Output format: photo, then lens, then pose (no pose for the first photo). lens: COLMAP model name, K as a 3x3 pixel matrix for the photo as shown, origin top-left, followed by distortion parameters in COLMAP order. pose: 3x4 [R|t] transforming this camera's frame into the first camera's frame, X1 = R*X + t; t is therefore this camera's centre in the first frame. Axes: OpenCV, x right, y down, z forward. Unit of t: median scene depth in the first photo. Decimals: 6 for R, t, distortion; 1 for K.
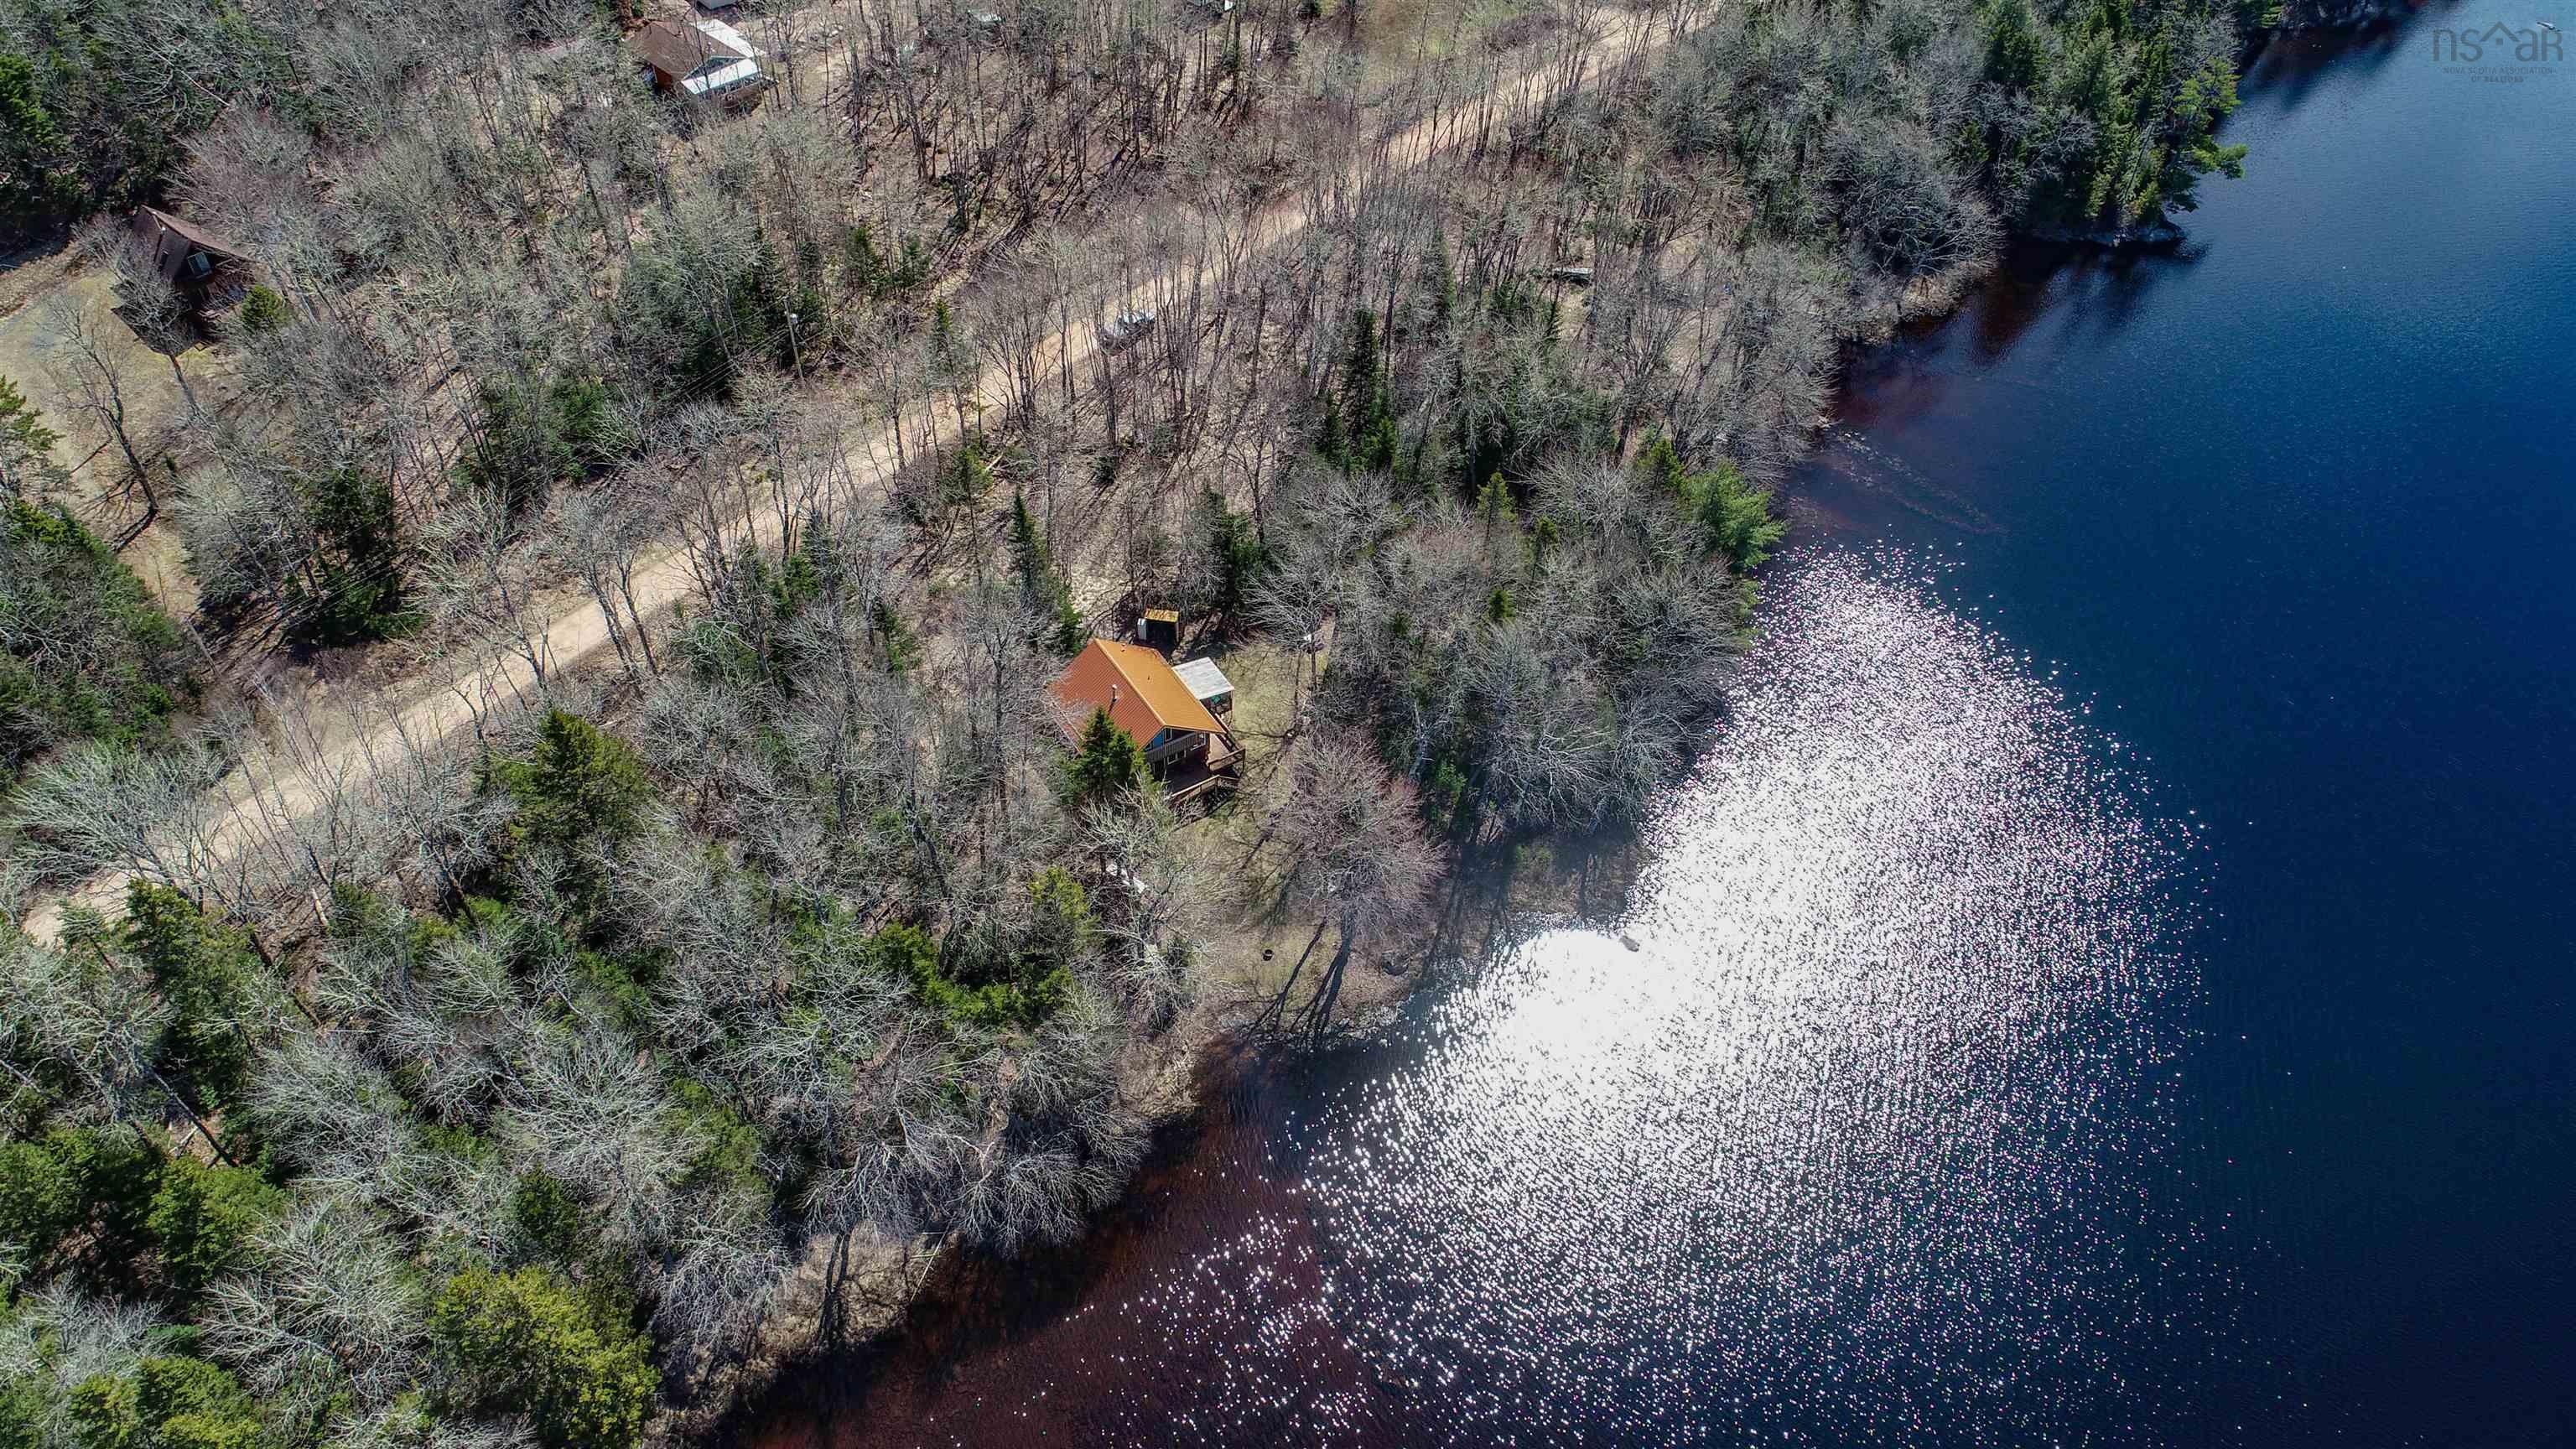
lens RADIAL K [[1729.9, 0, 1293.2], [0, 1729.9, 721.4], [0, 0, 1]] dist [-0.001633, -0.002243]
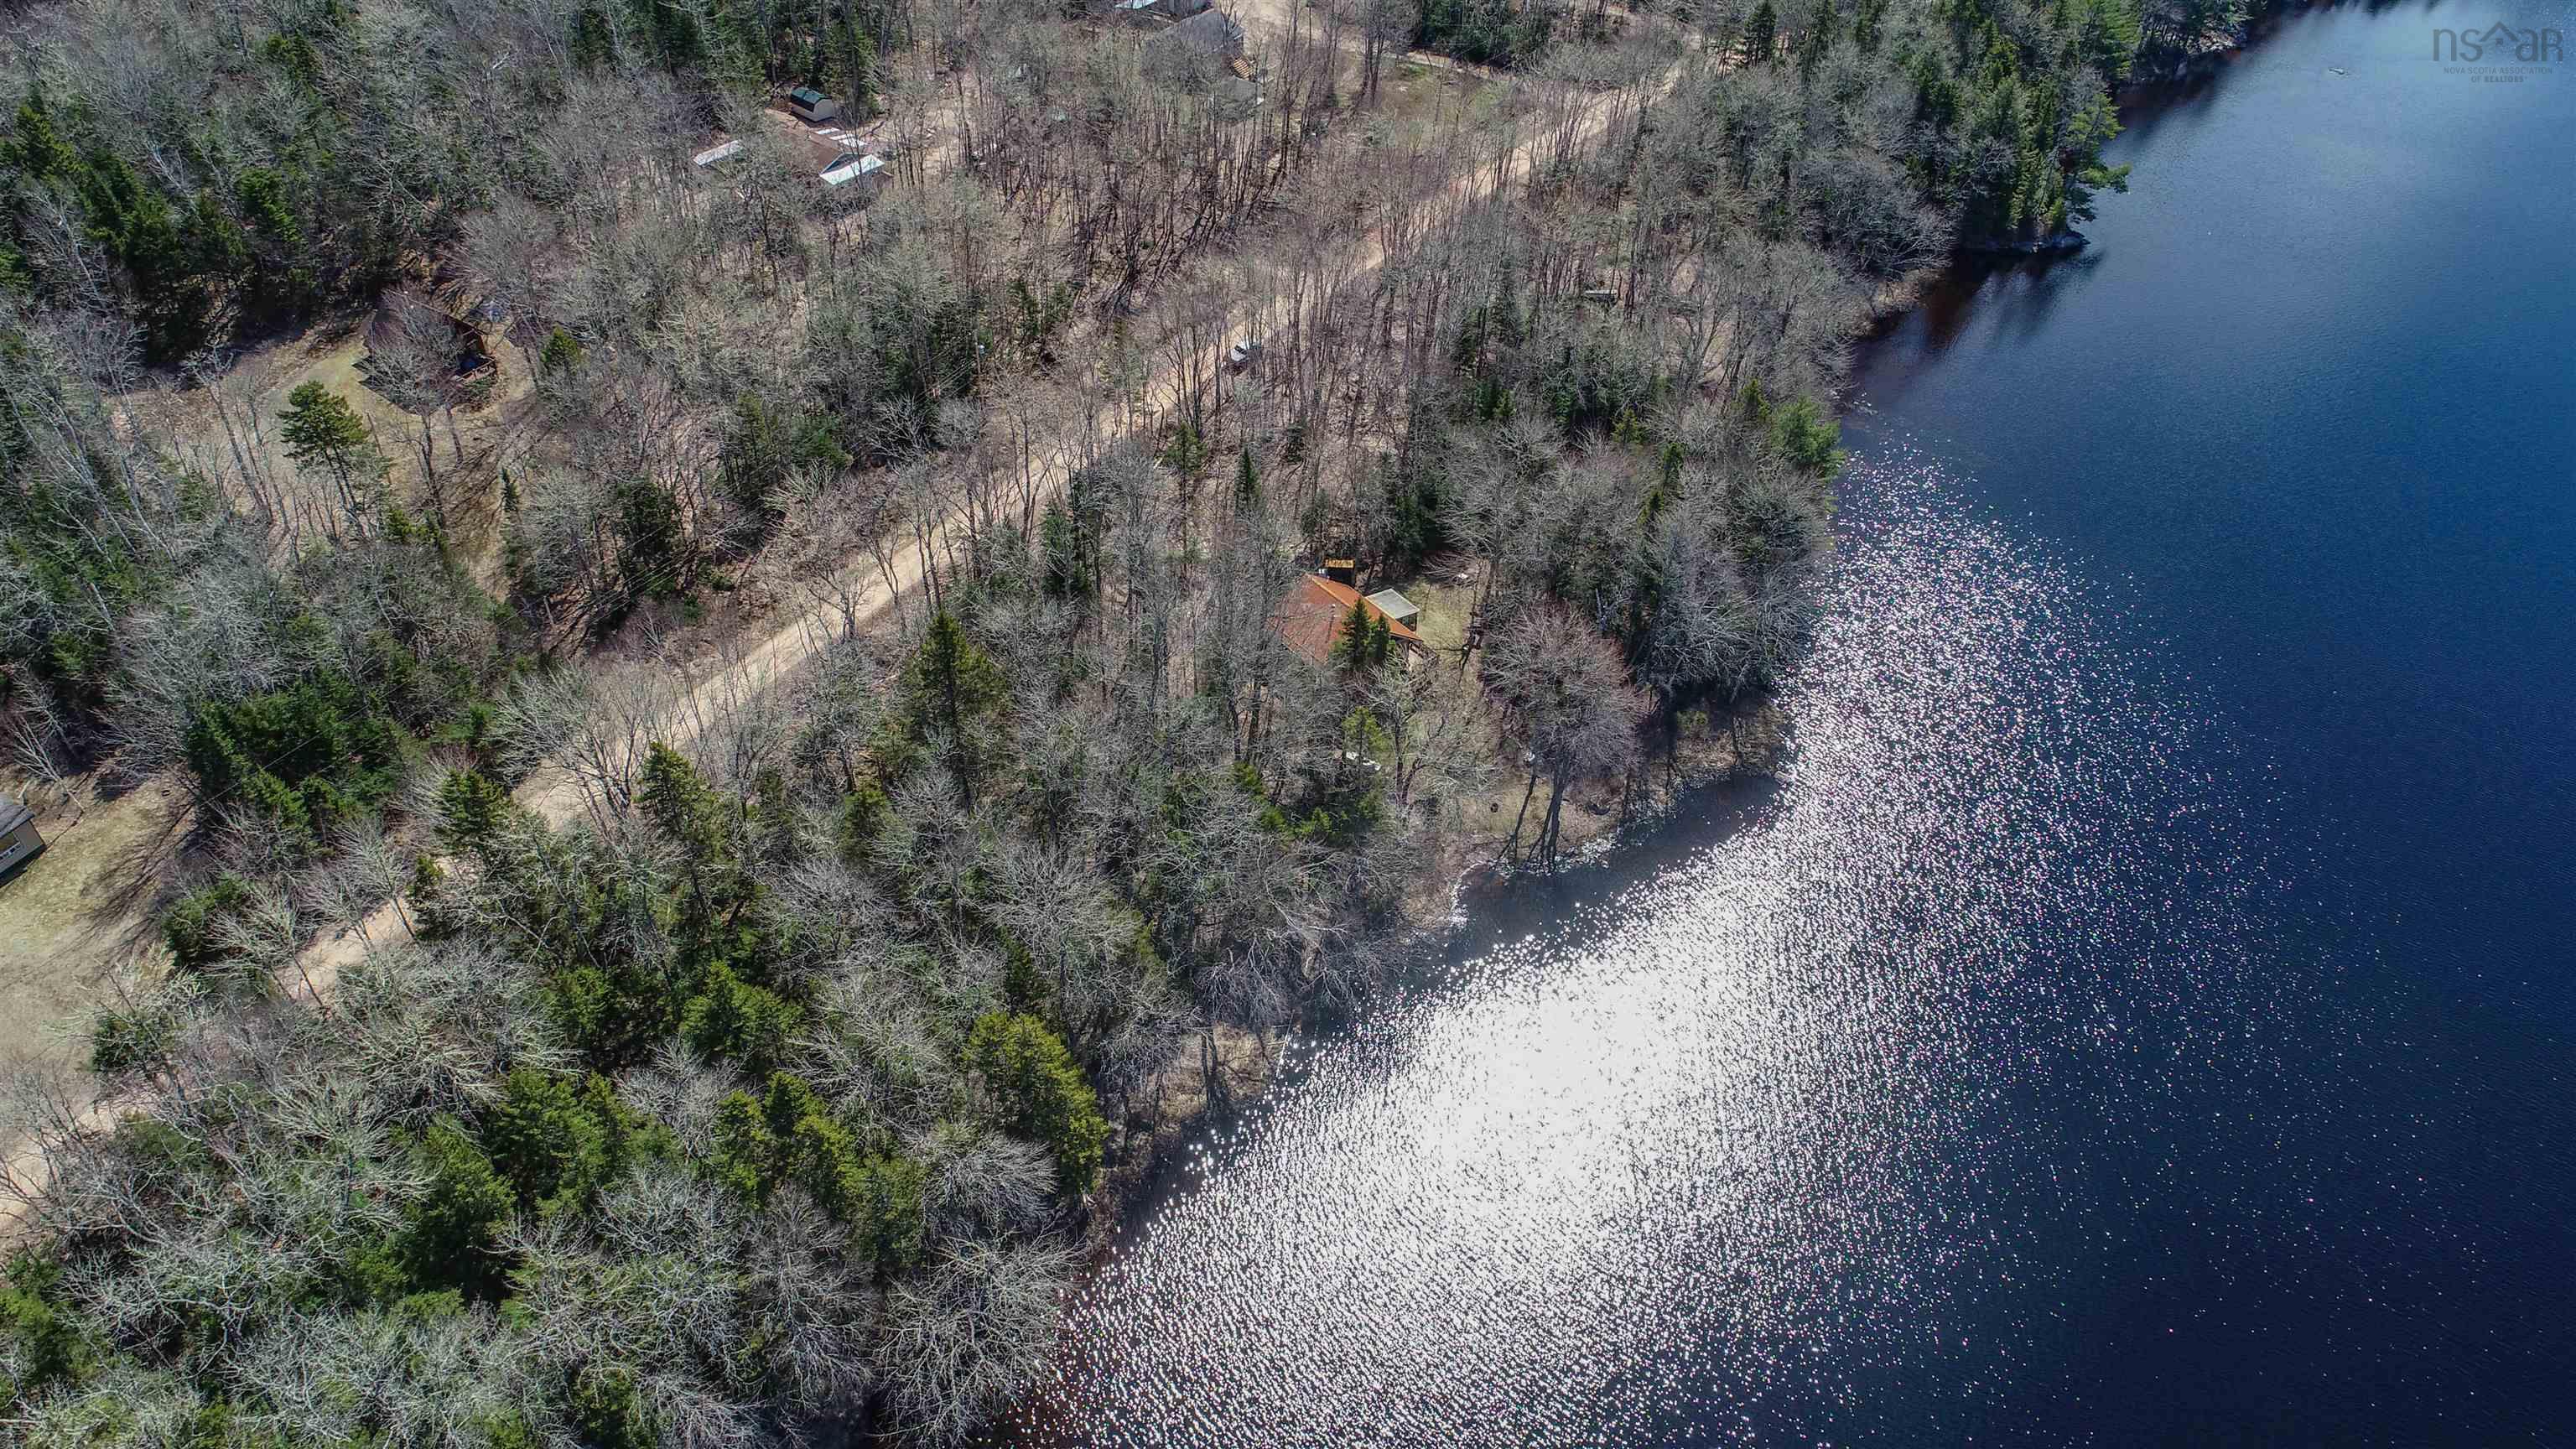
lens RADIAL K [[1729.9, 0, 1278.3], [0, 1729.9, 734.7], [0, 0, 1]] dist [-0.001633, -0.002243]
pose [[0.993786, -0.077819, 0.079584, -0.177139], [0.084308, 0.993084, -0.081705, 0.118314], [-0.072675, 0.087907, 0.993474, -0.126636]]
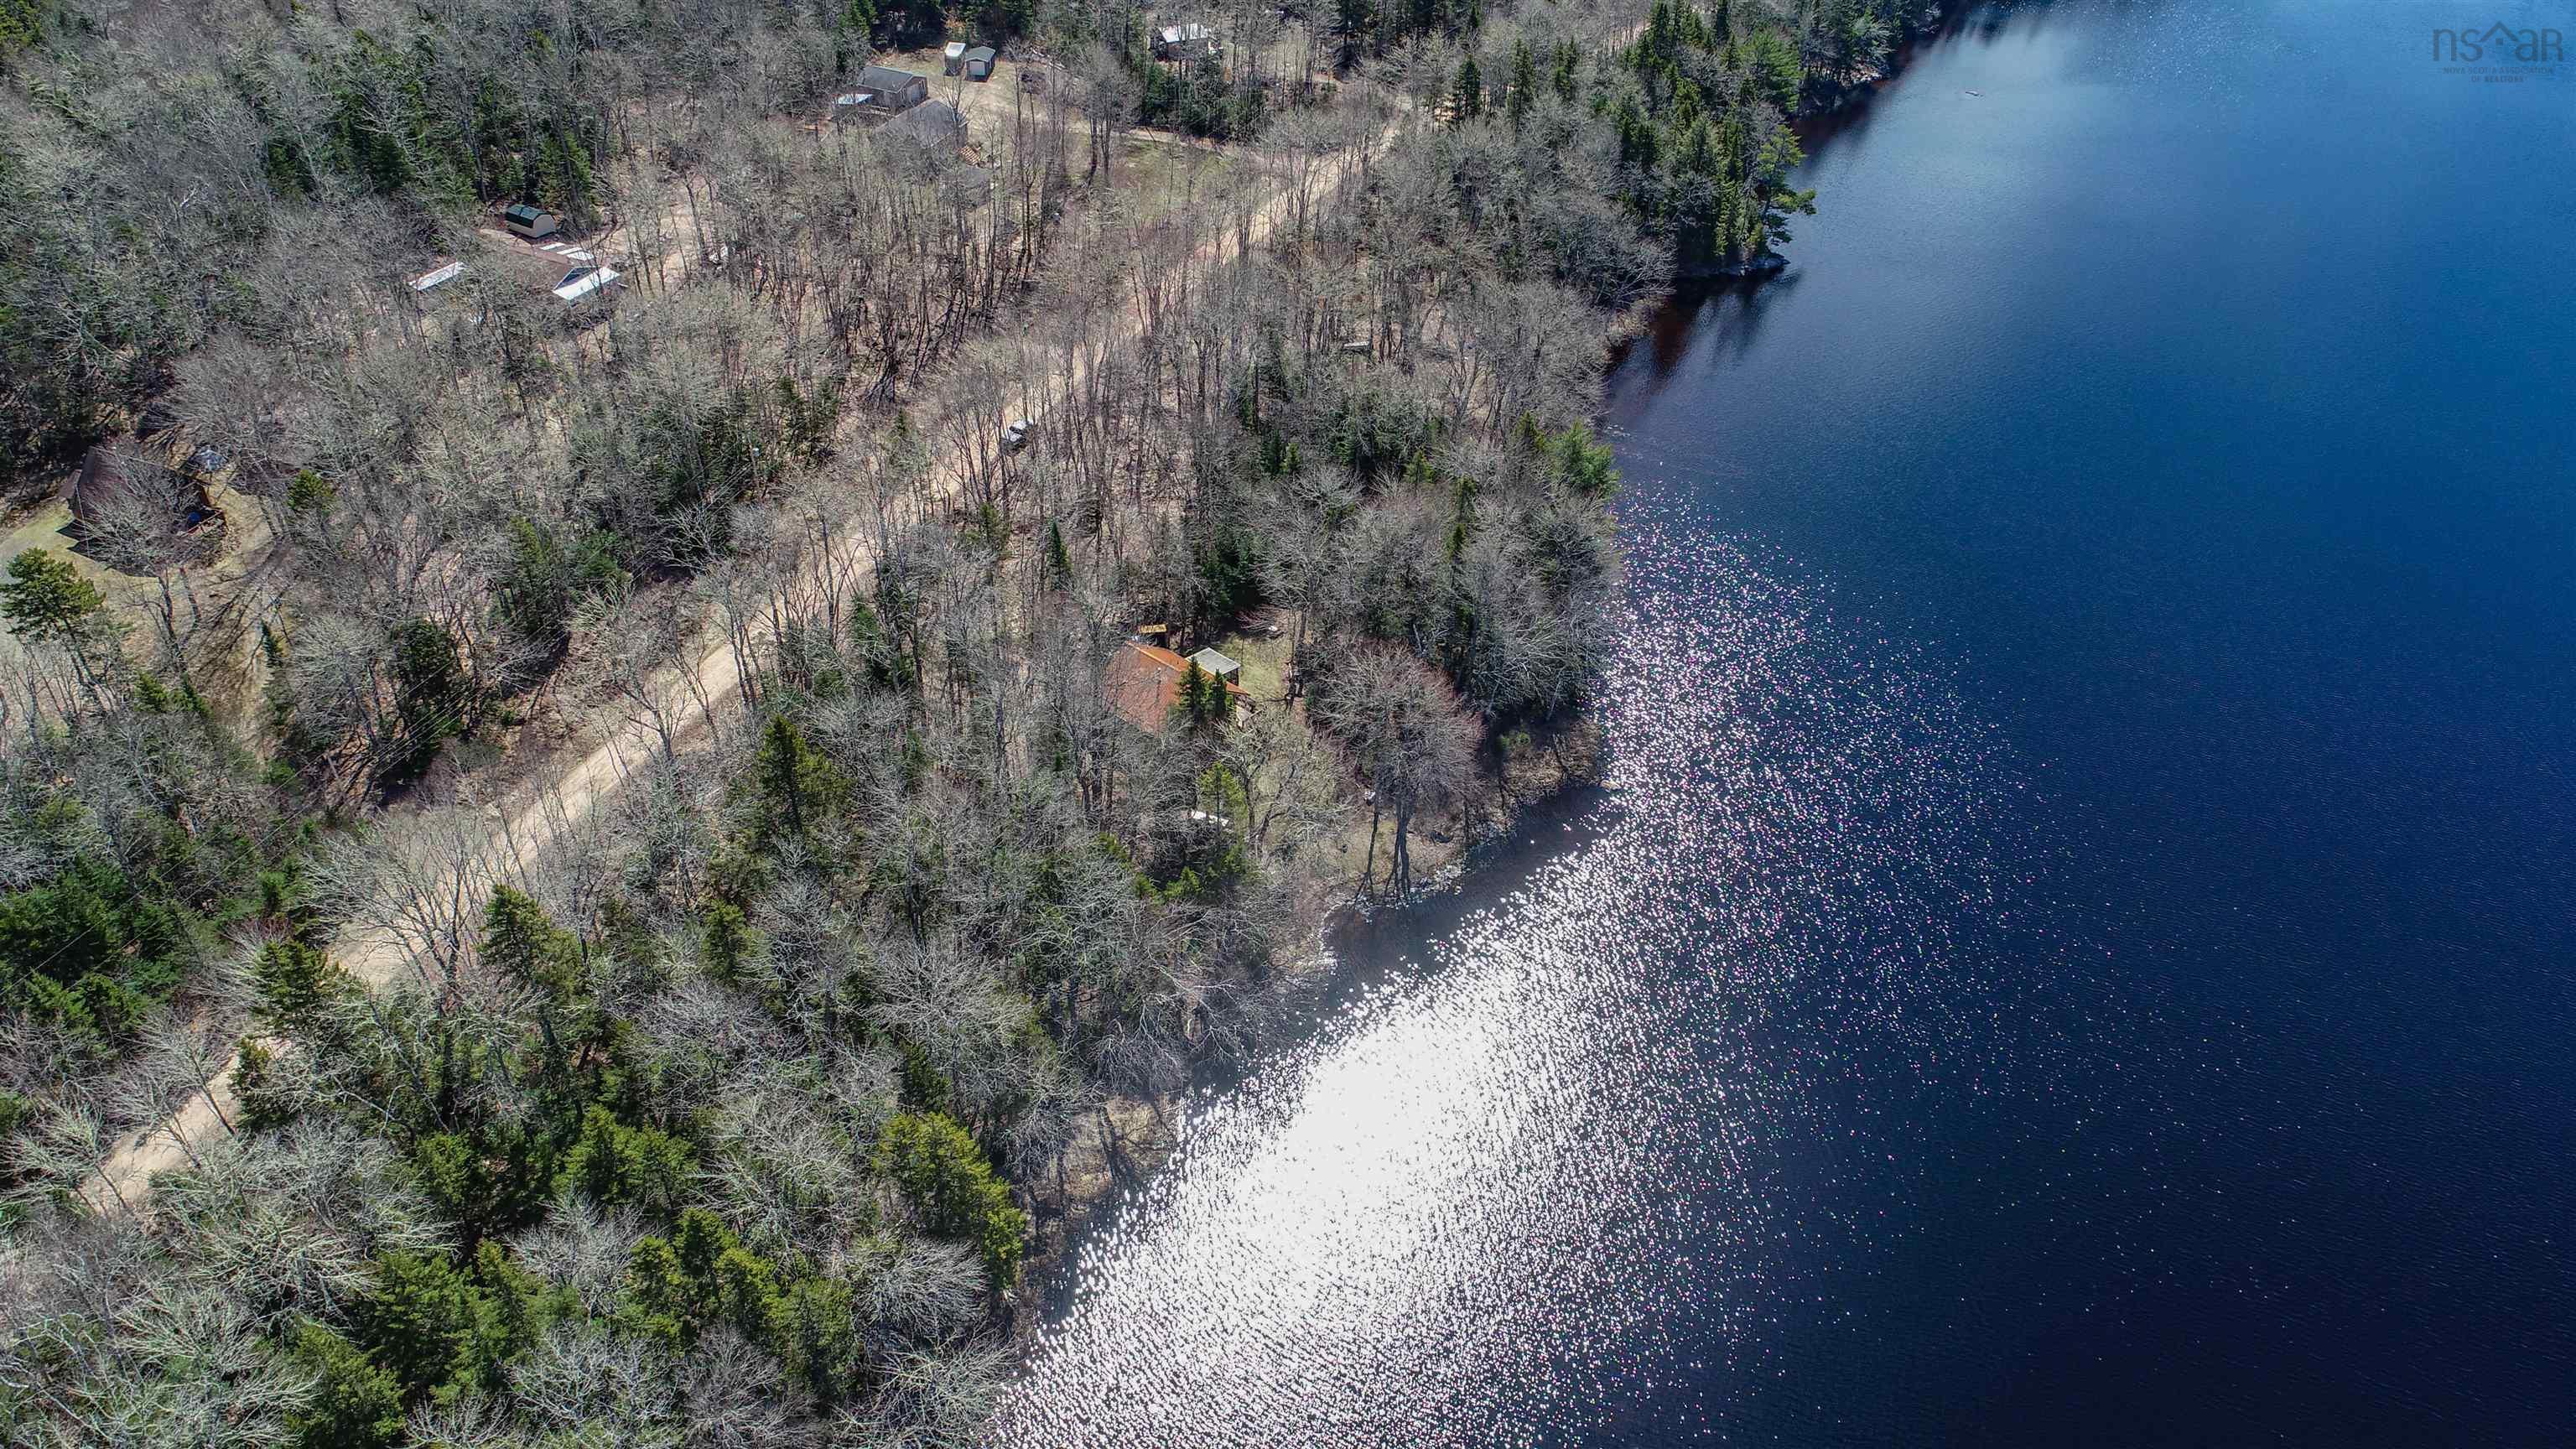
lens RADIAL K [[1729.9, 0, 1281.3], [0, 1729.9, 735.9], [0, 0, 1]] dist [-0.001633, -0.002243]
pose [[0.954790, -0.188129, 0.230184, -0.223326], [0.215596, 0.971304, -0.100438, 0.118820], [-0.204683, 0.145523, 0.967950, -0.123038]]
